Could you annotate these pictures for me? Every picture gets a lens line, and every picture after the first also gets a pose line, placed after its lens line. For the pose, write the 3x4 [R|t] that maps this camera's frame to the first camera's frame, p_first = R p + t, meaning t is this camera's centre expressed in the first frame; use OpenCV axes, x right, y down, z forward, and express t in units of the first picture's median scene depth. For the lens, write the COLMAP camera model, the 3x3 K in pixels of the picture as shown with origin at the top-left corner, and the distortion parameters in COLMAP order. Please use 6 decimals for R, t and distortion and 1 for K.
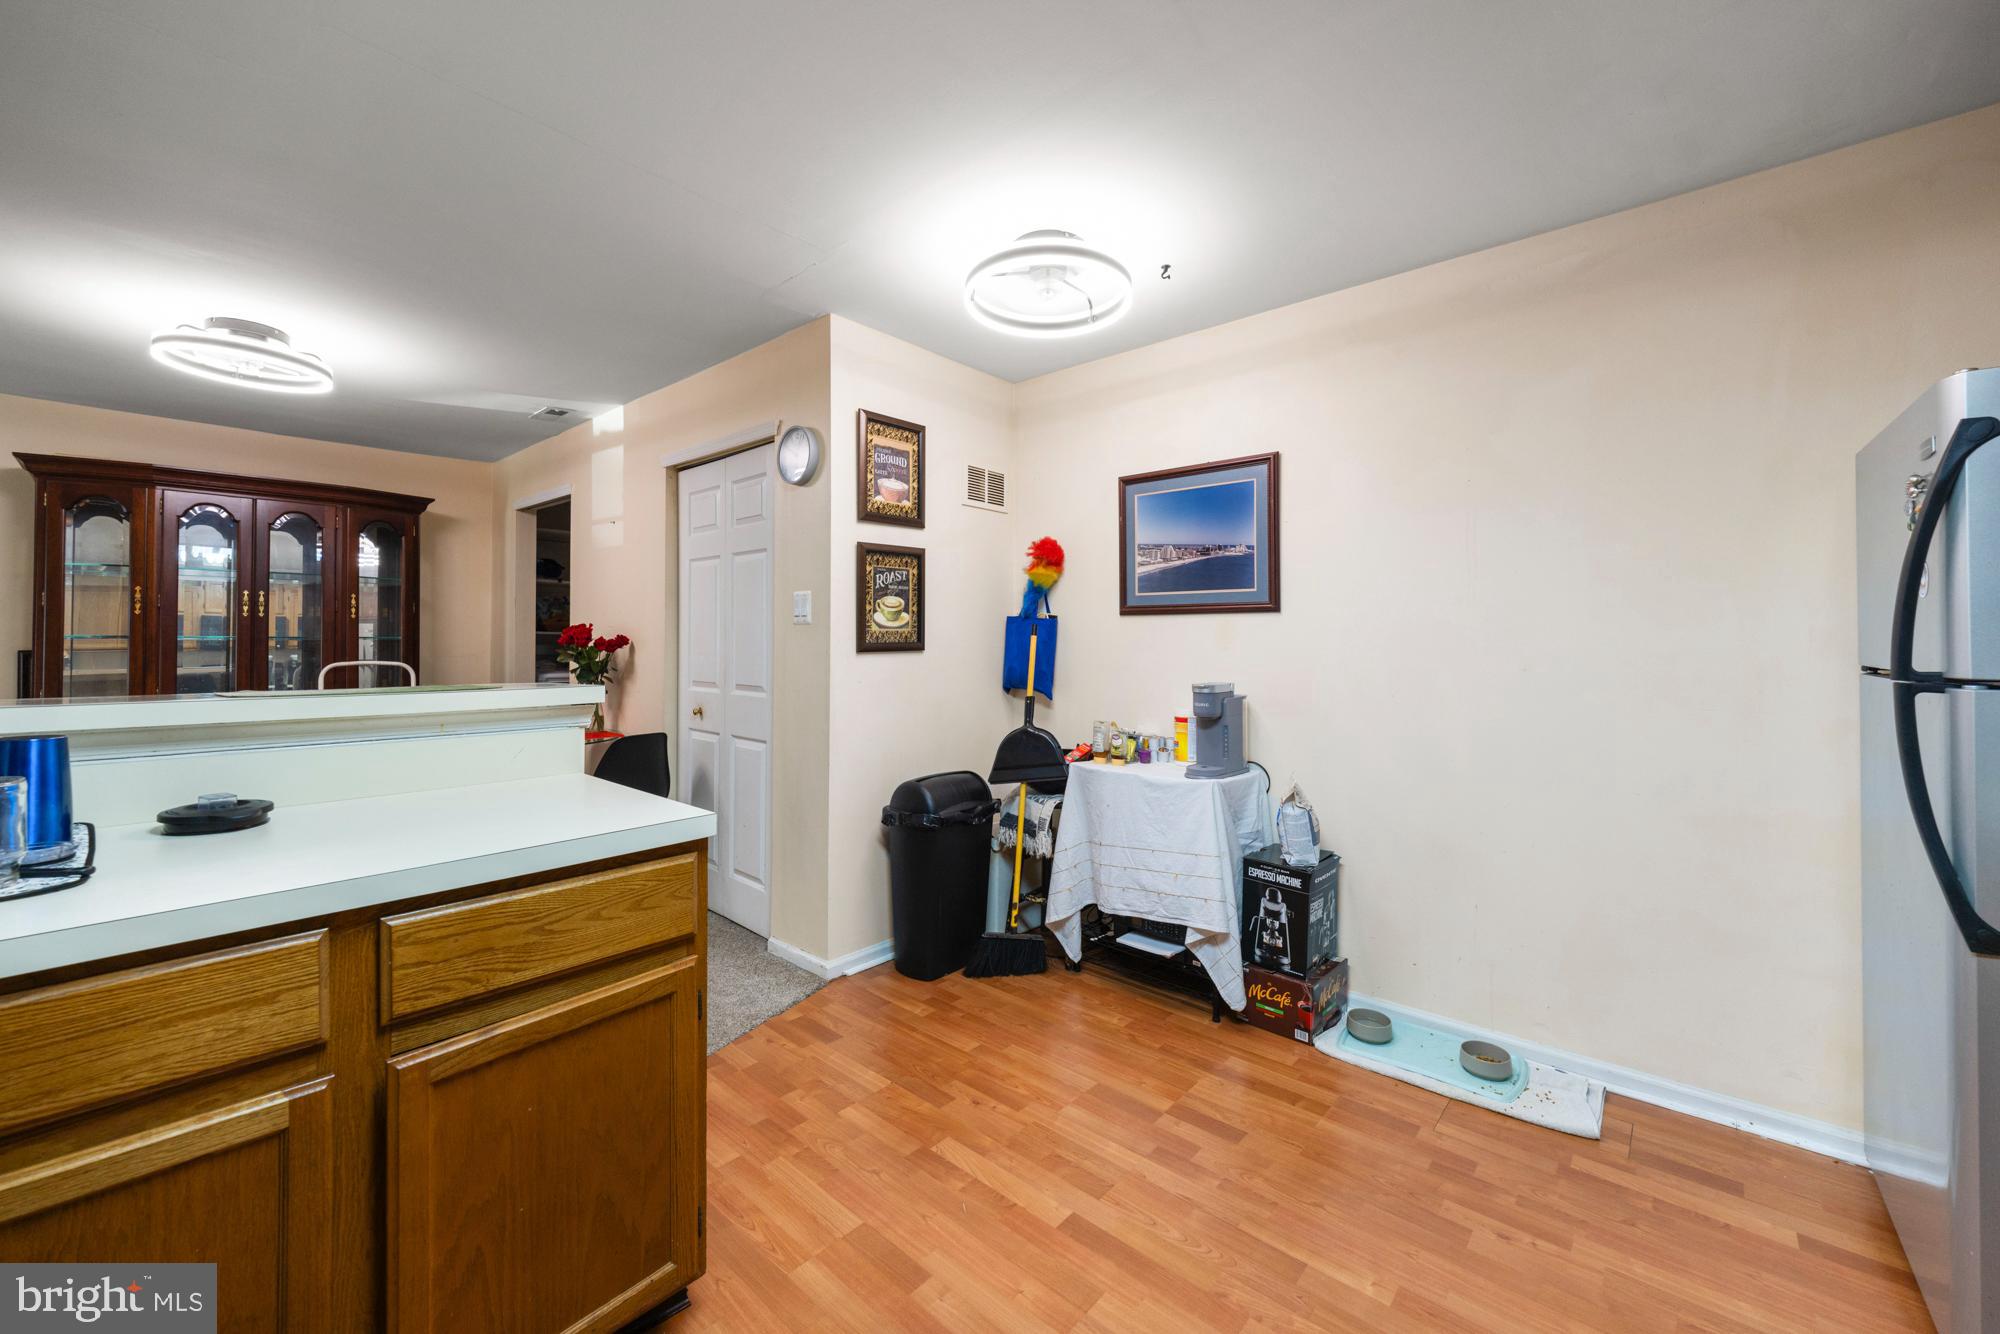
lens RADIAL K [[779.7, 0, 1004.4], [0, 779.7, 626.0], [0, 0, 1]] dist [-0.008922, -0.000282]
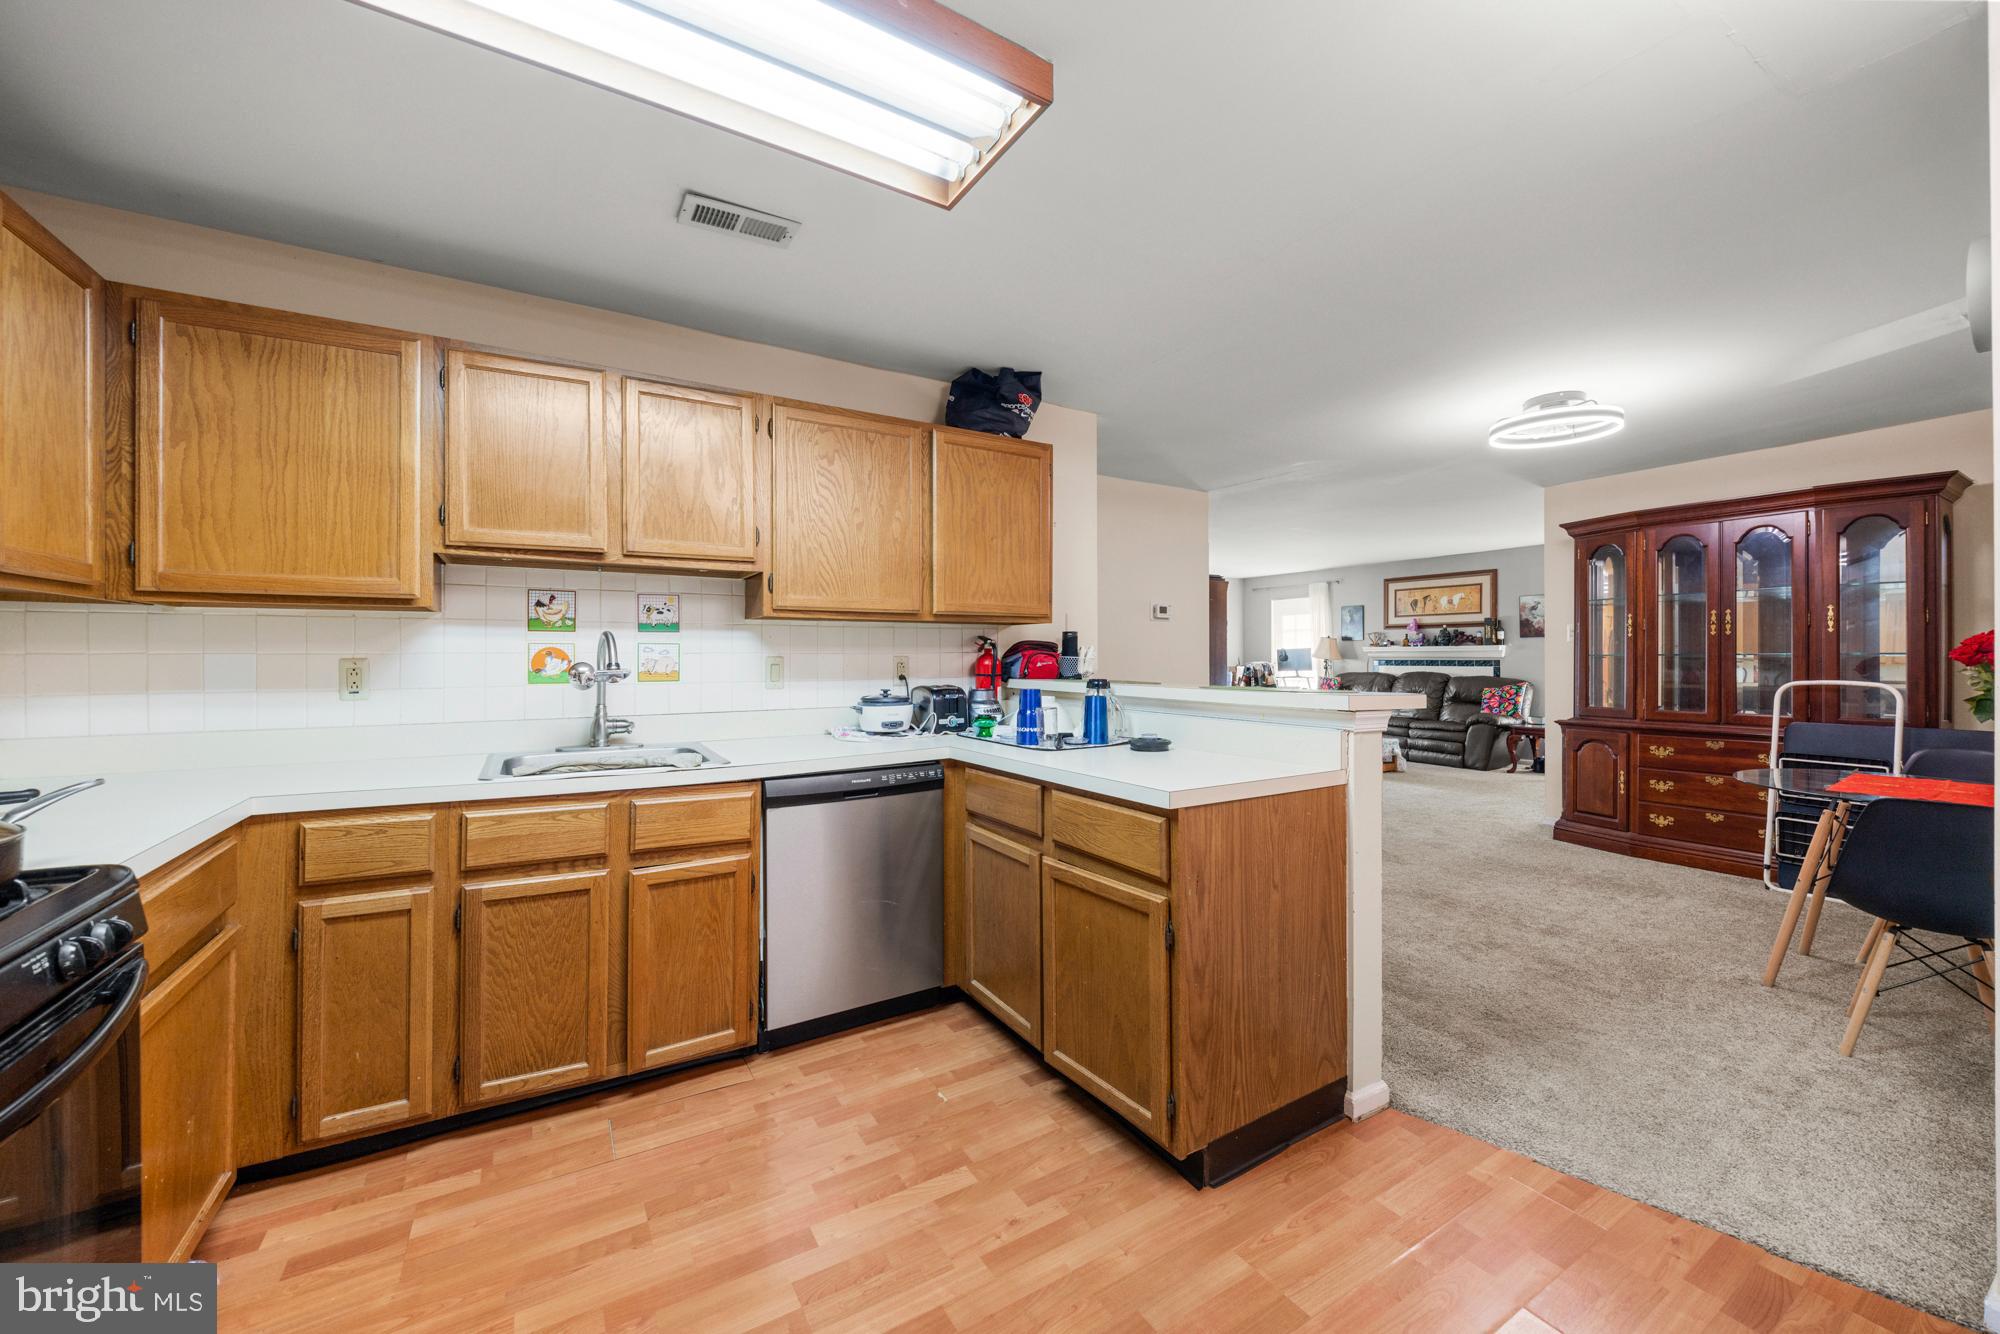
lens RADIAL K [[747.7, 0, 990.9], [0, 747.7, 655.7], [0, 0, 1]] dist [-0.008235, -0.000255]
pose [[-0.305538, -0.006969, -0.952154, 0.477481], [0.018934, 0.999731, -0.013393, 0.017326], [0.951992, -0.022120, -0.305324, 0.606471]]
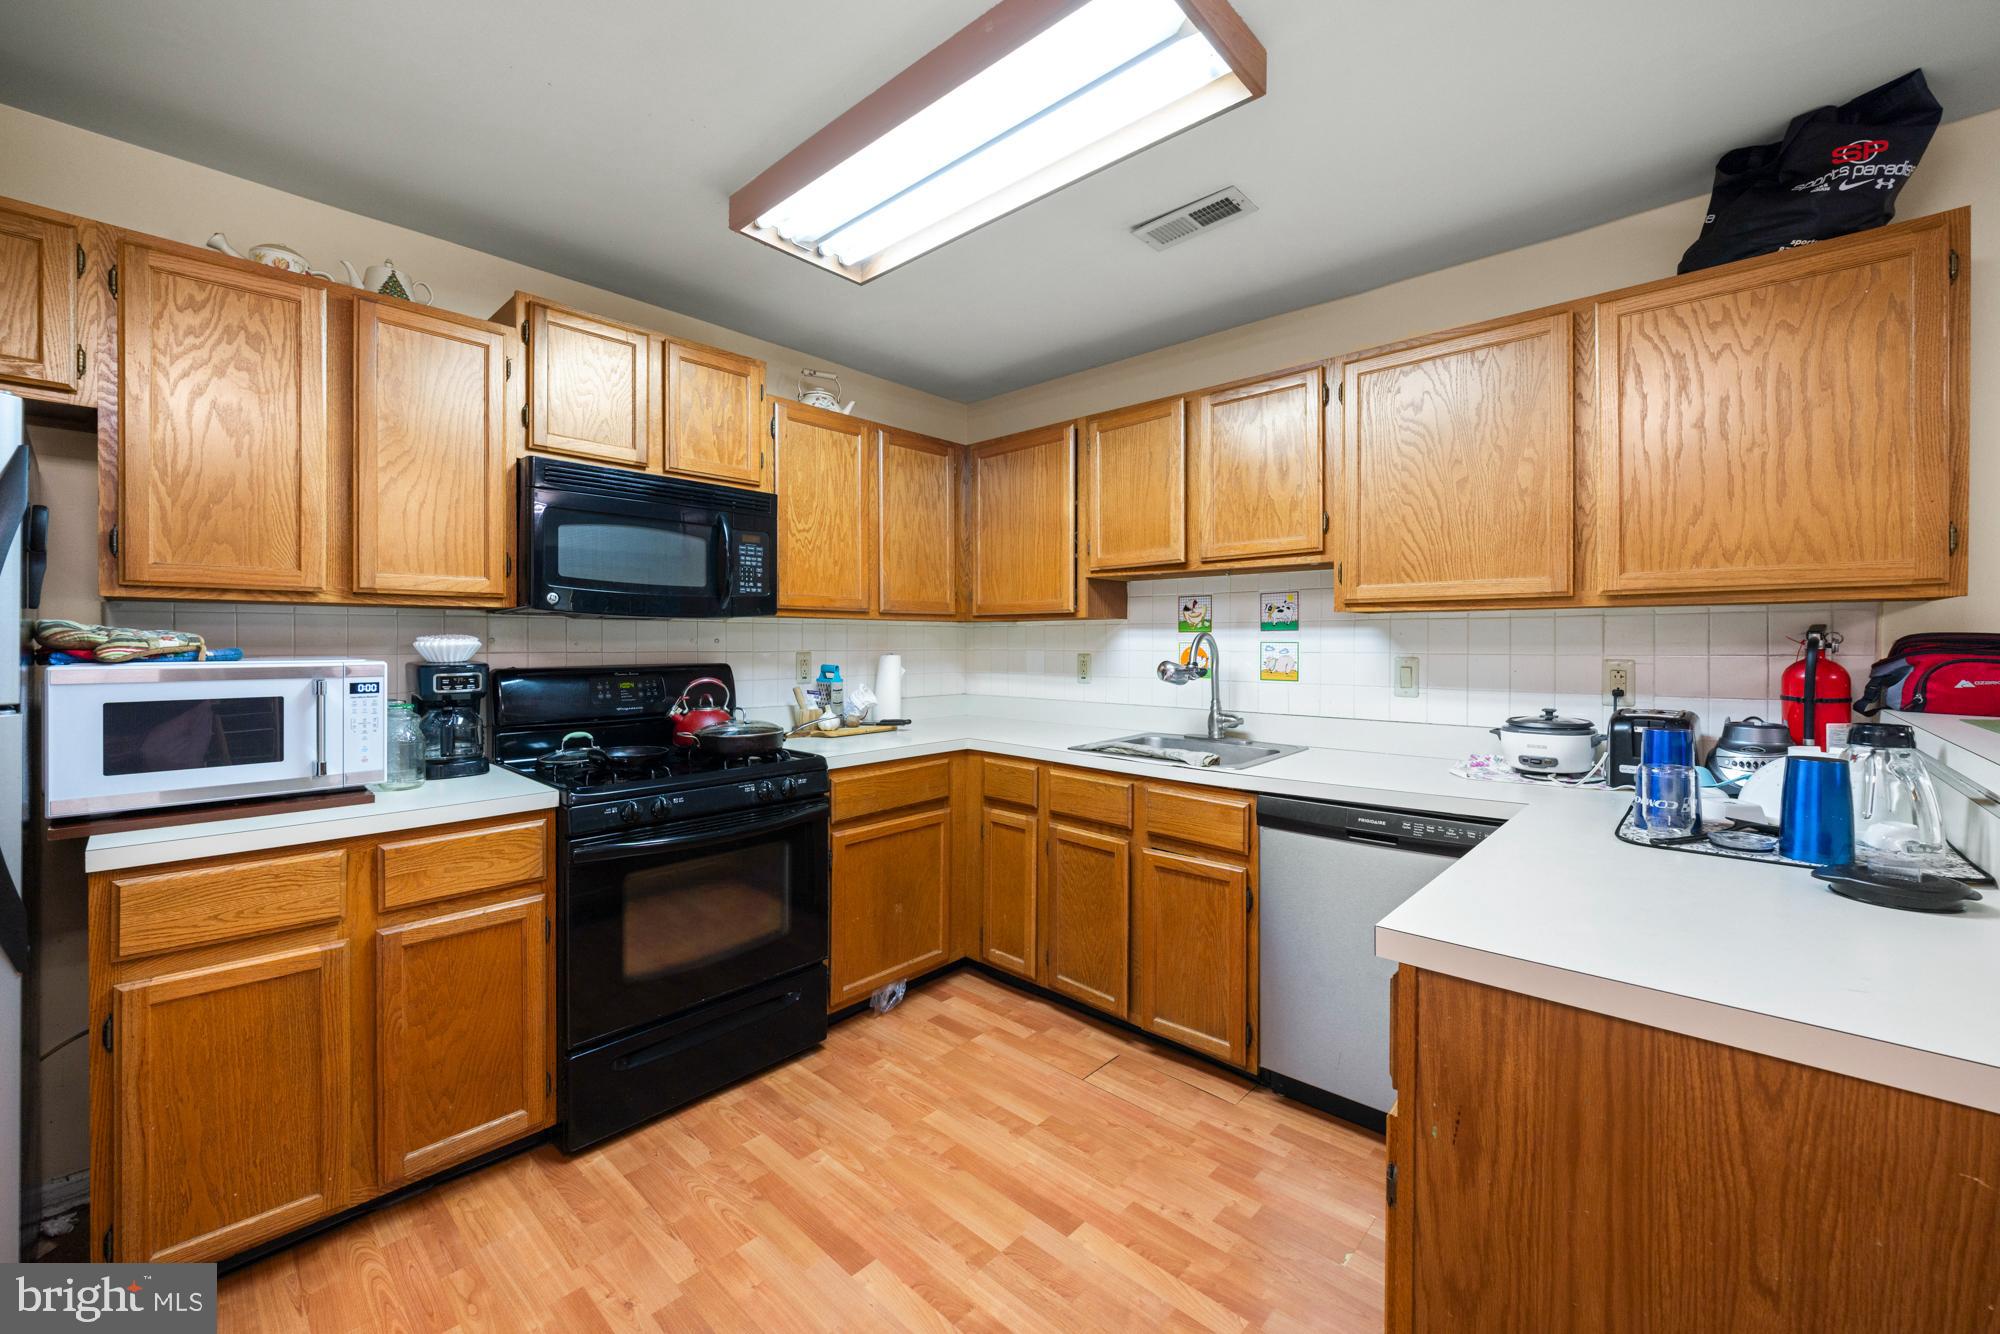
lens RADIAL K [[790.9, 0, 995.9], [0, 790.9, 643.5], [0, 0, 1]] dist [0.001315, -0.004674]
pose [[-0.999613, -0.006345, 0.027096, -0.023640], [-0.006774, 0.999853, -0.015759, -0.001389], [-0.026992, -0.015937, -0.999509, 0.957868]]
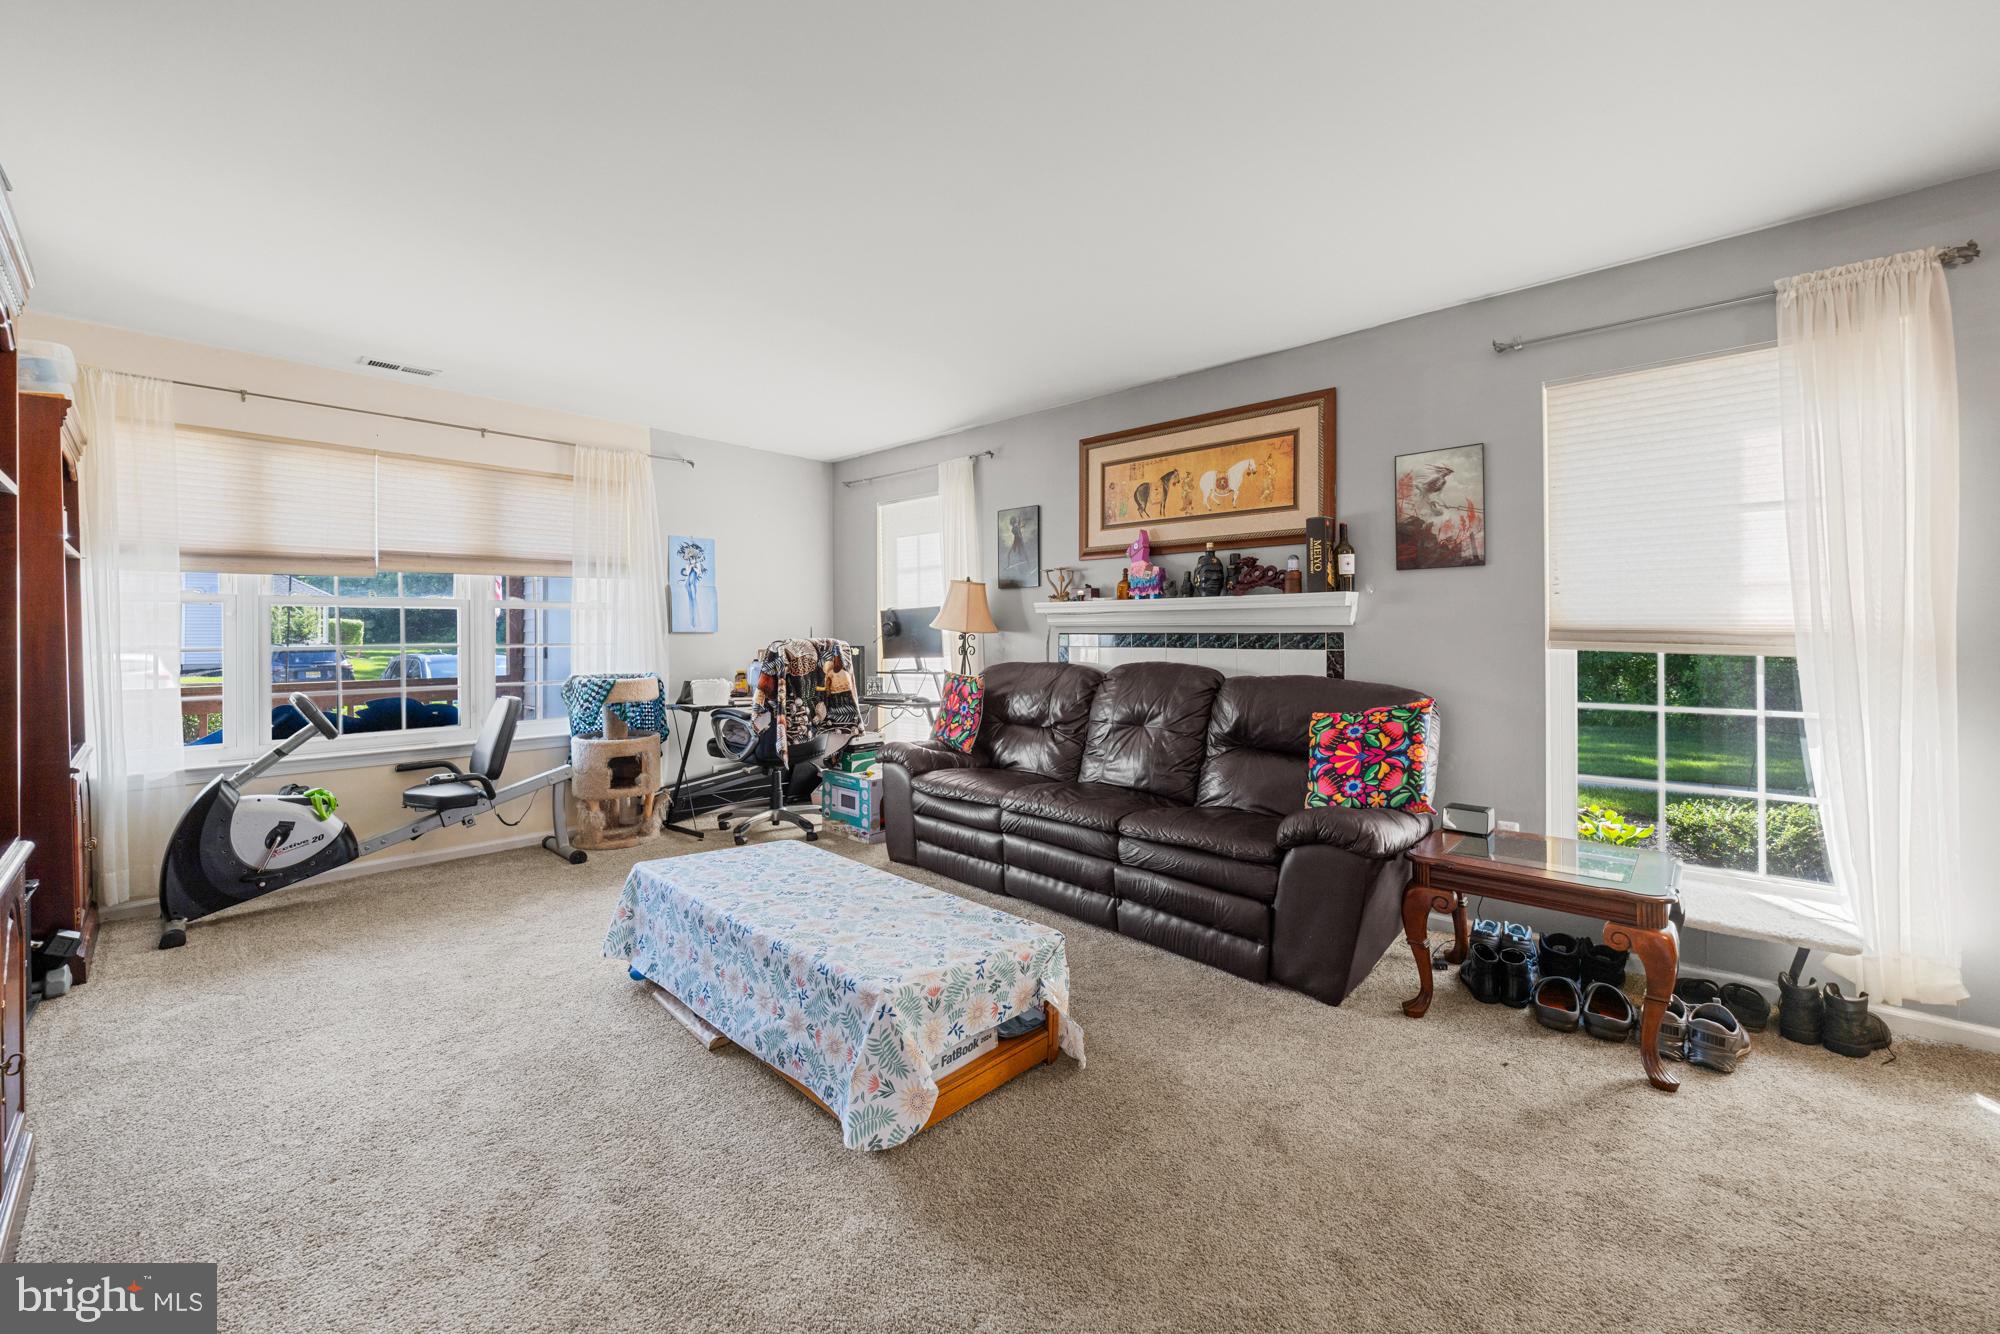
lens RADIAL K [[772.8, 0, 989.7], [0, 772.8, 634.3], [0, 0, 1]] dist [-0.001212, -0.000418]
pose [[-0.028748, -0.003356, -0.999581, -2.162163], [0.022147, 0.999747, -0.003994, 0.031026], [0.999341, -0.022252, -0.028667, 1.222877]]
